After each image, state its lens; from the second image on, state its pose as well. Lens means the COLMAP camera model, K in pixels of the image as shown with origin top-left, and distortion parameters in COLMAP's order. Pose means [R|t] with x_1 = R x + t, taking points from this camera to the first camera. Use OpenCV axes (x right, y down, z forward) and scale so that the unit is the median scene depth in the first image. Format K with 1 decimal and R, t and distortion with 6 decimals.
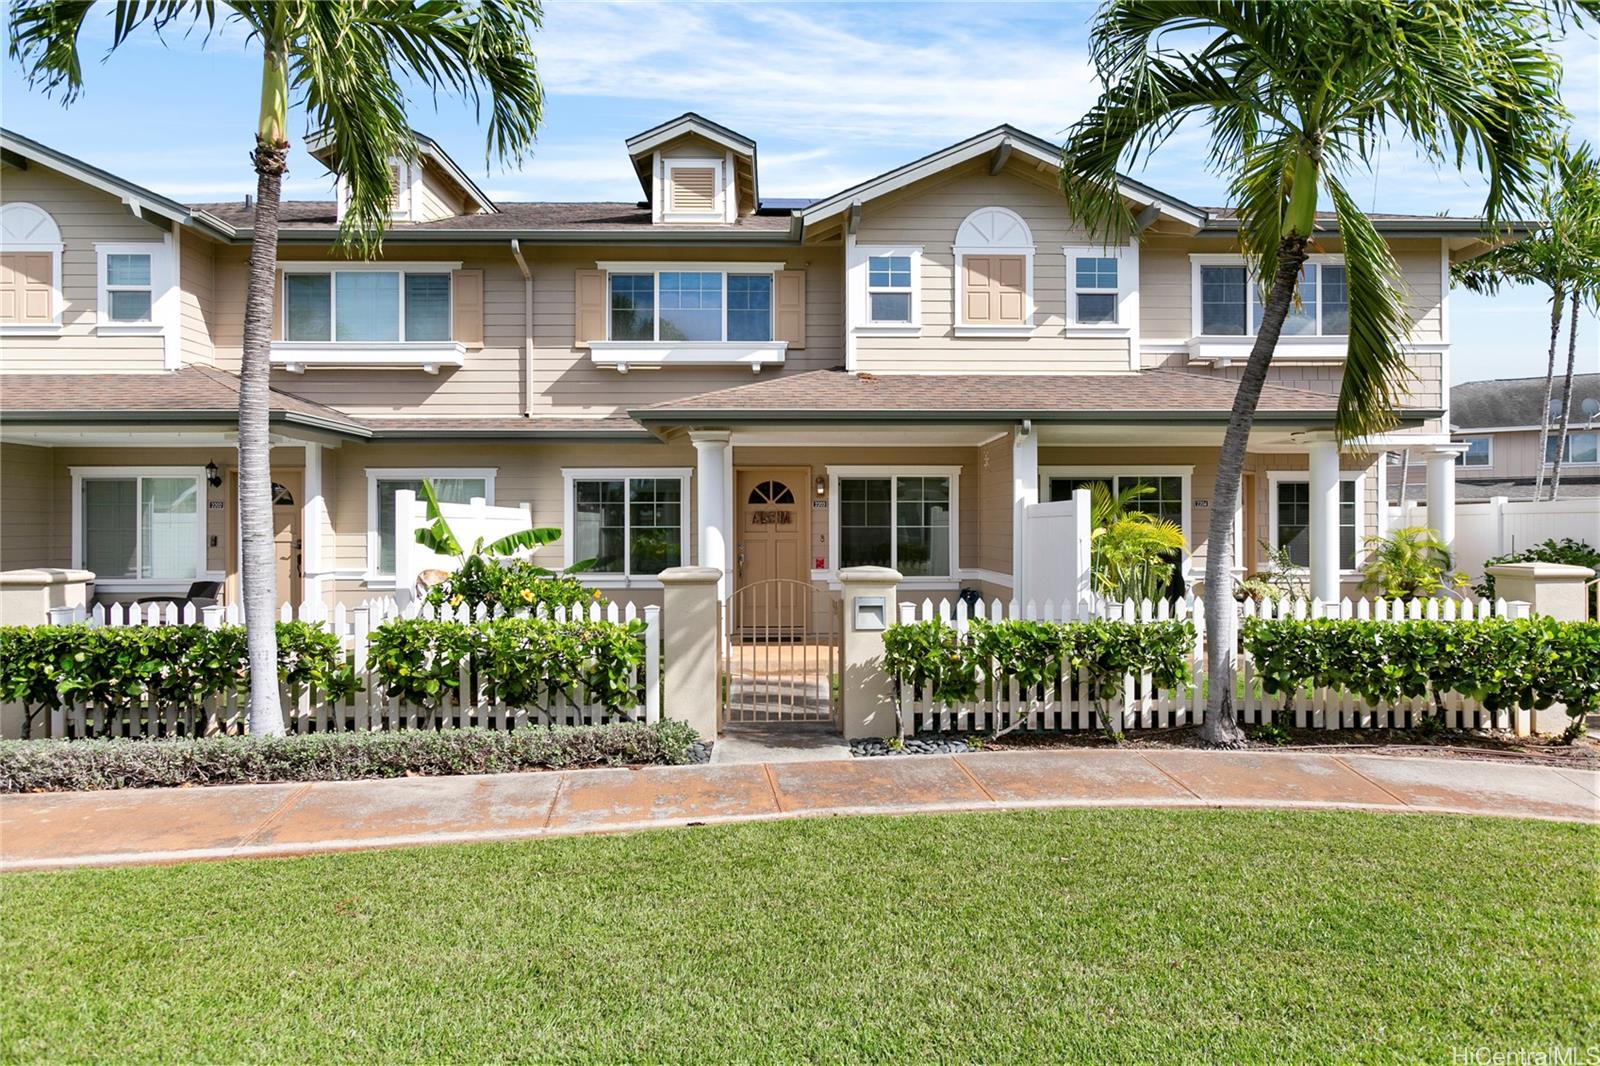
lens RADIAL K [[1014.8, 0, 800.0], [0, 1014.8, 533.0], [0, 0, 1]] dist [-0.001988, -0.000412]
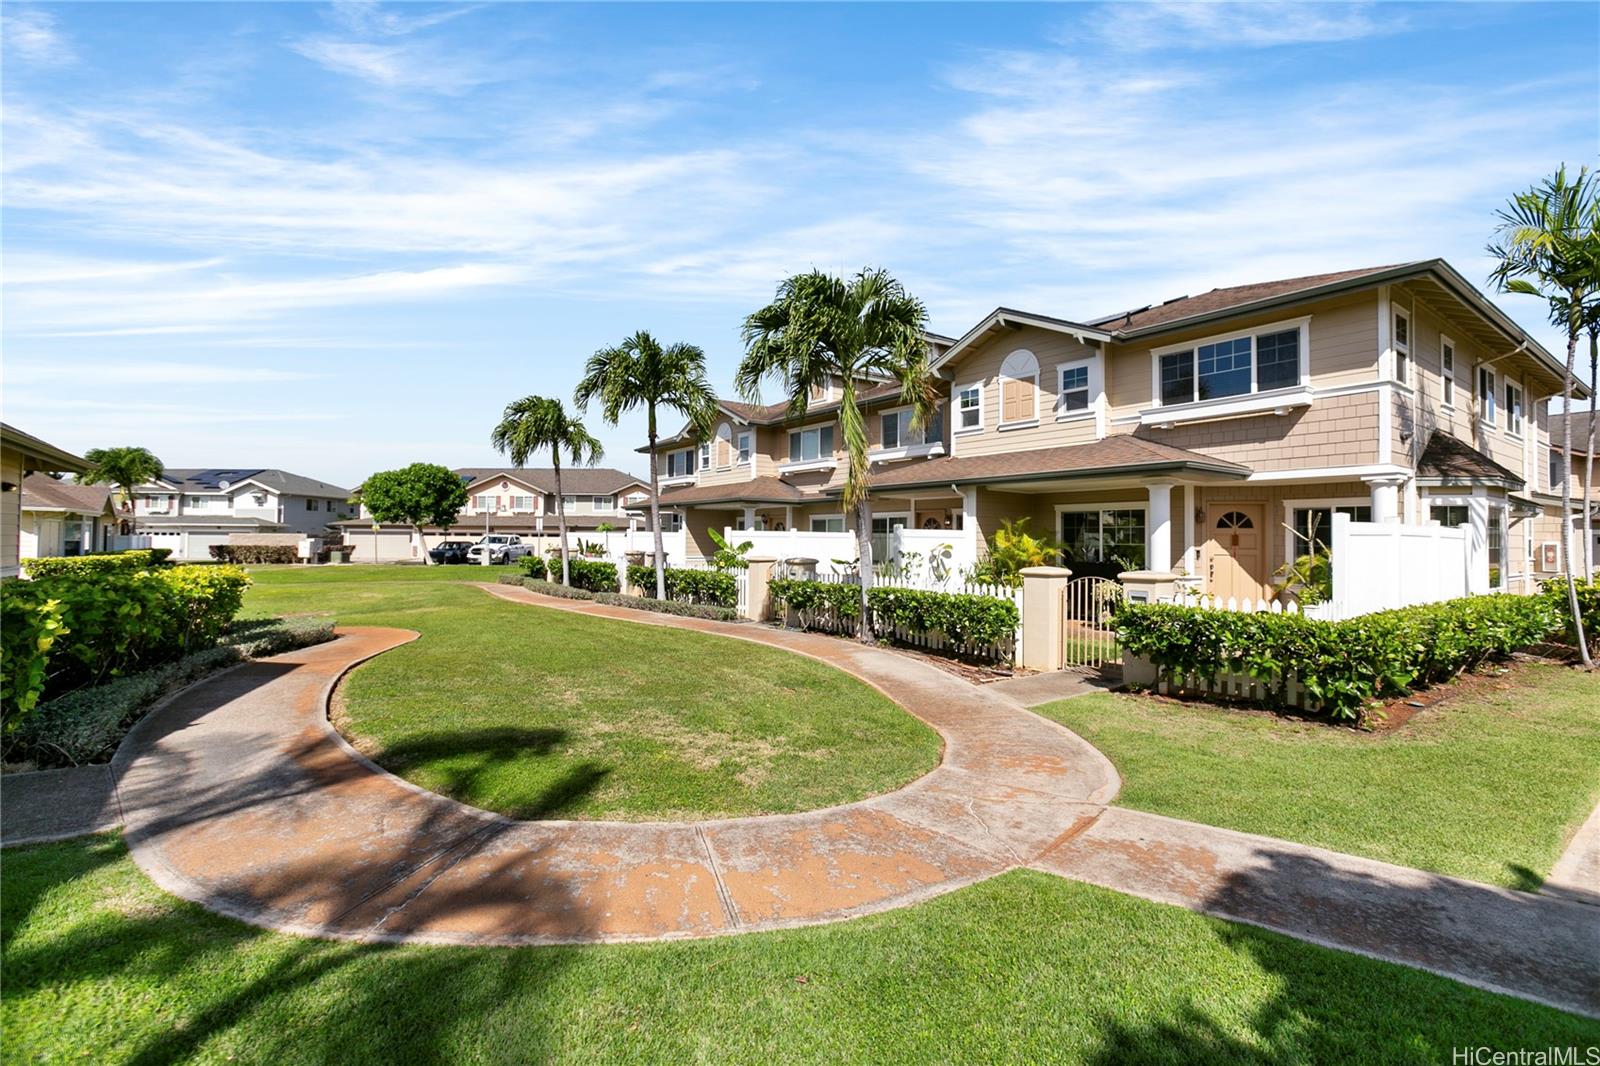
lens RADIAL K [[717.0, 0, 800.0], [0, 717.0, 533.0], [0, 0, 1]] dist [-0.023636, 0.019501]
pose [[0.571297, -0.002254, -0.820741, 0.947823], [-0.009186, 0.999916, -0.009140, -0.003641], [0.820692, 0.012761, 0.571228, 0.023859]]
